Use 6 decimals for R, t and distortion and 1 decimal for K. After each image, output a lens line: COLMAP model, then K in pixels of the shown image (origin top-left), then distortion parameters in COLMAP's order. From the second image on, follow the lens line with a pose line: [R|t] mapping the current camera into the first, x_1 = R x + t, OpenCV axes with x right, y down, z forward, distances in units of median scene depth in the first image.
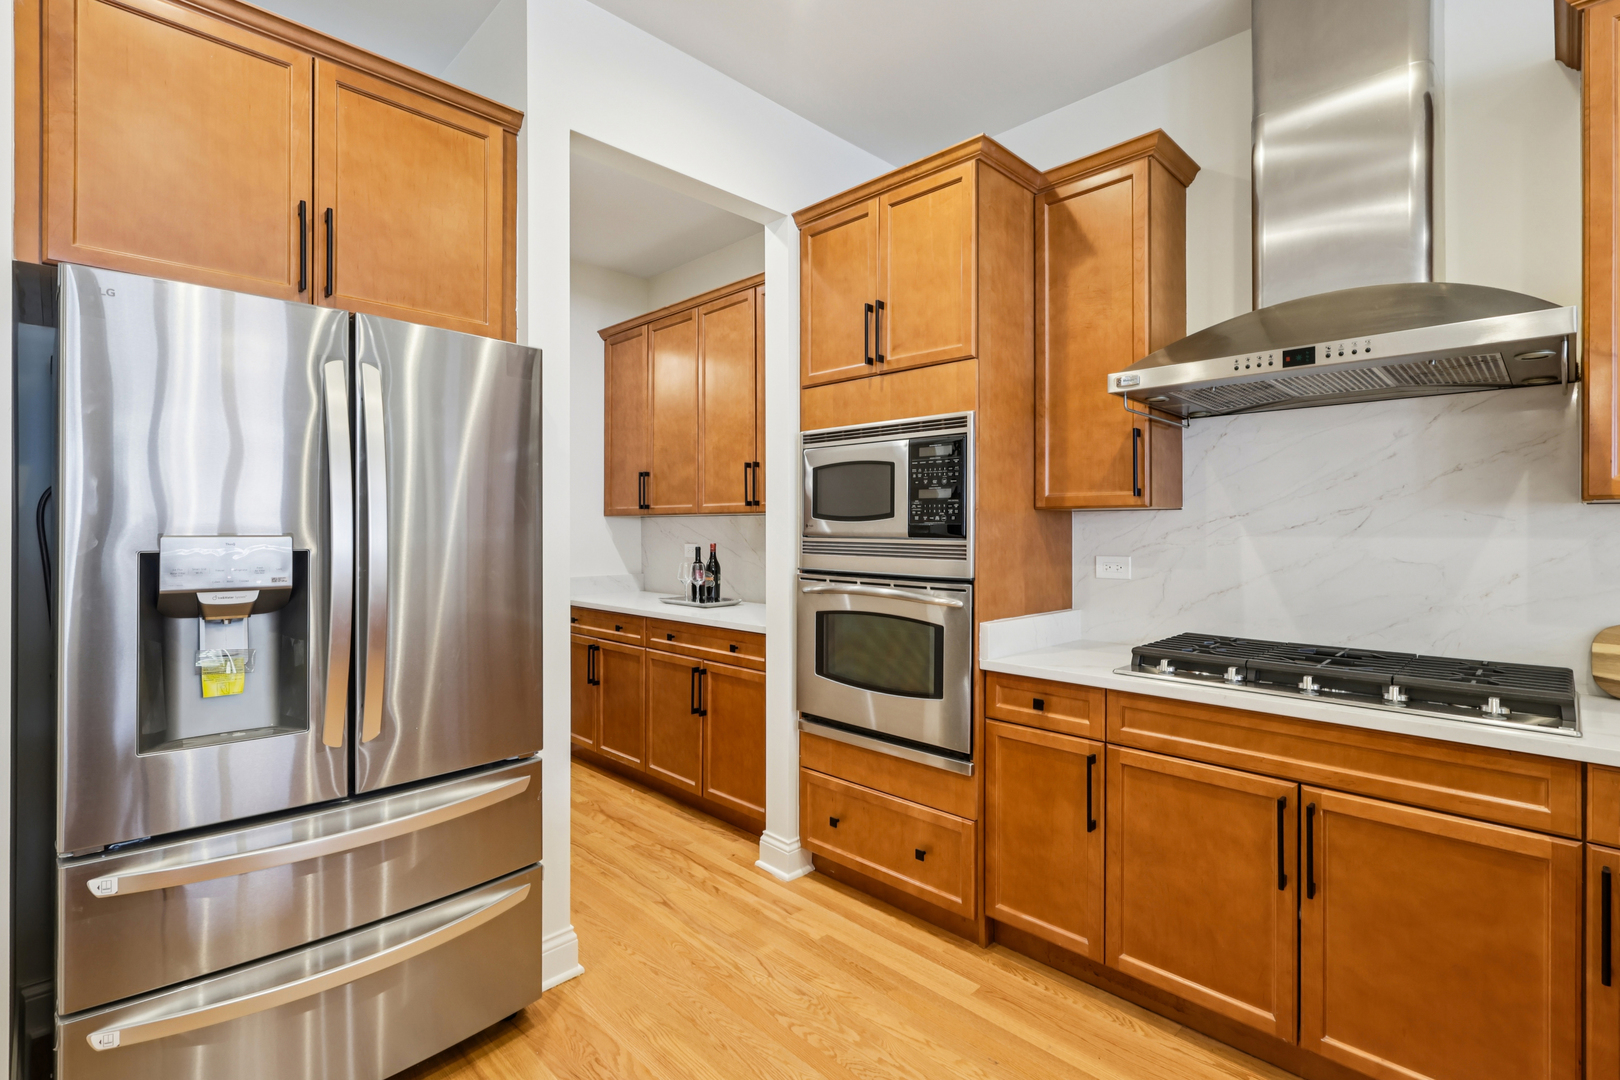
lens RADIAL K [[755.8, 0, 802.8], [0, 755.8, 529.7], [0, 0, 1]] dist [-0.002767, -0.000576]
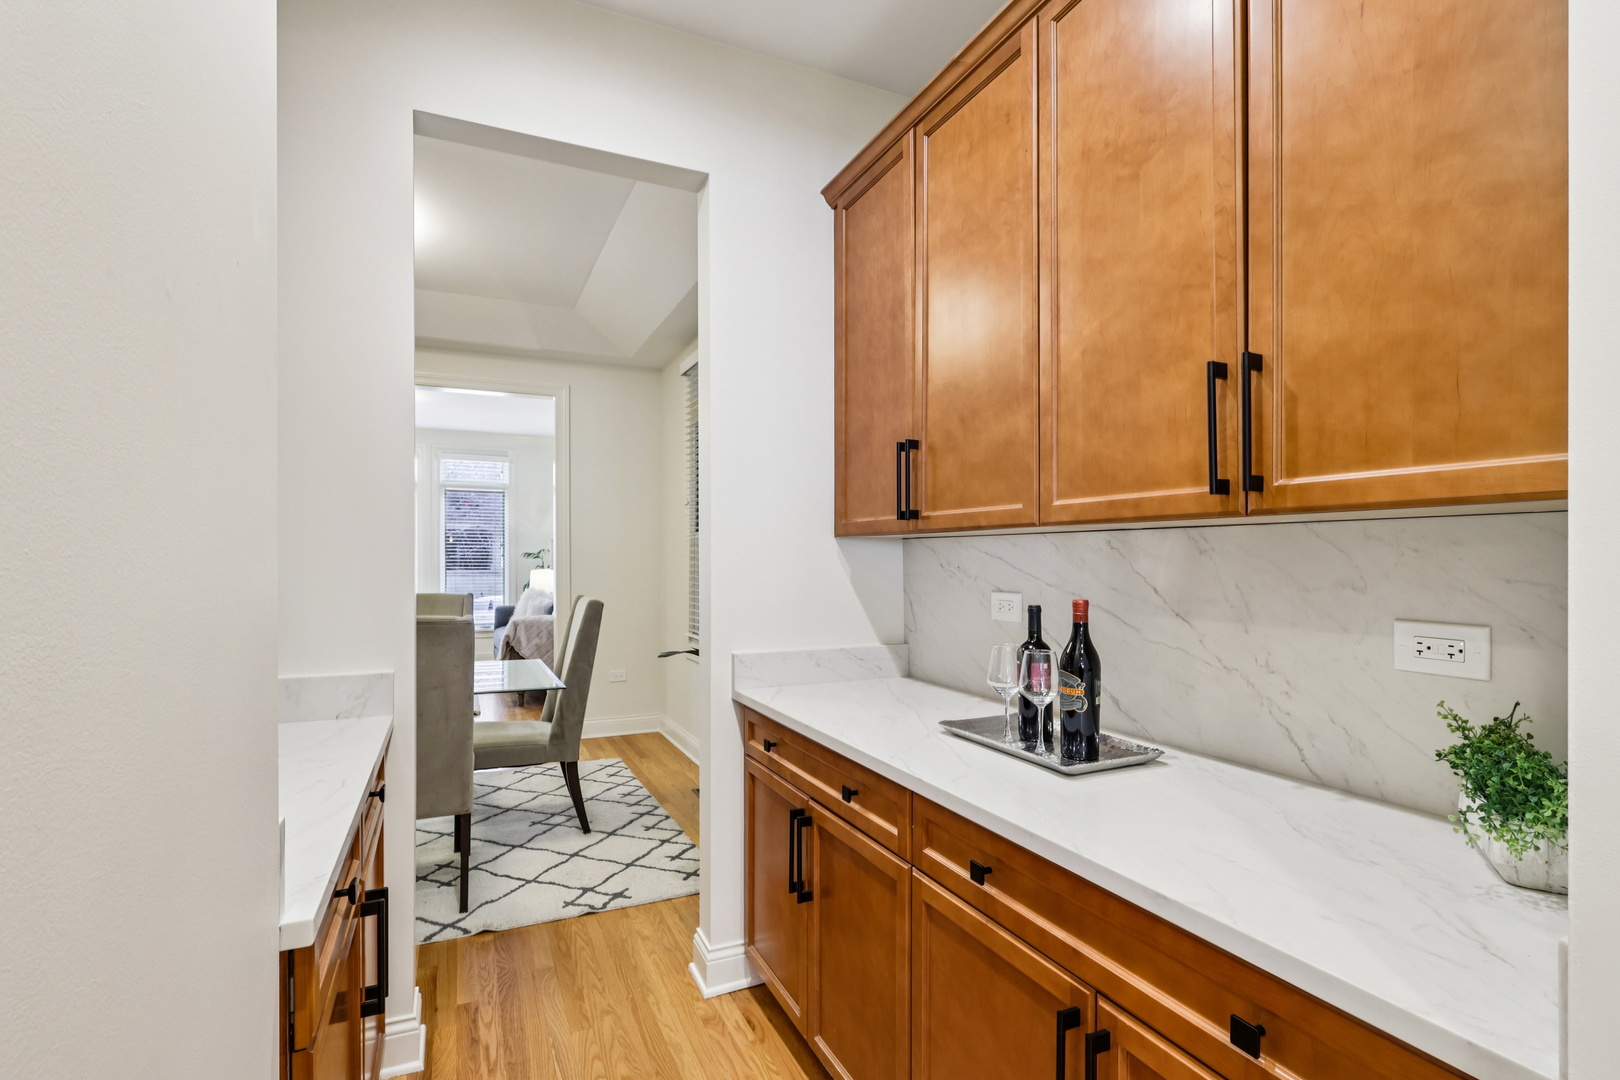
lens RADIAL K [[755.8, 0, 807.5], [0, 755.8, 548.4], [0, 0, 1]] dist [-0.002767, -0.000576]
pose [[0.941265, -0.005086, -0.337630, -0.114144], [0.000270, 0.999898, -0.014310, -0.002973], [0.337668, 0.013378, 0.941170, 0.556143]]
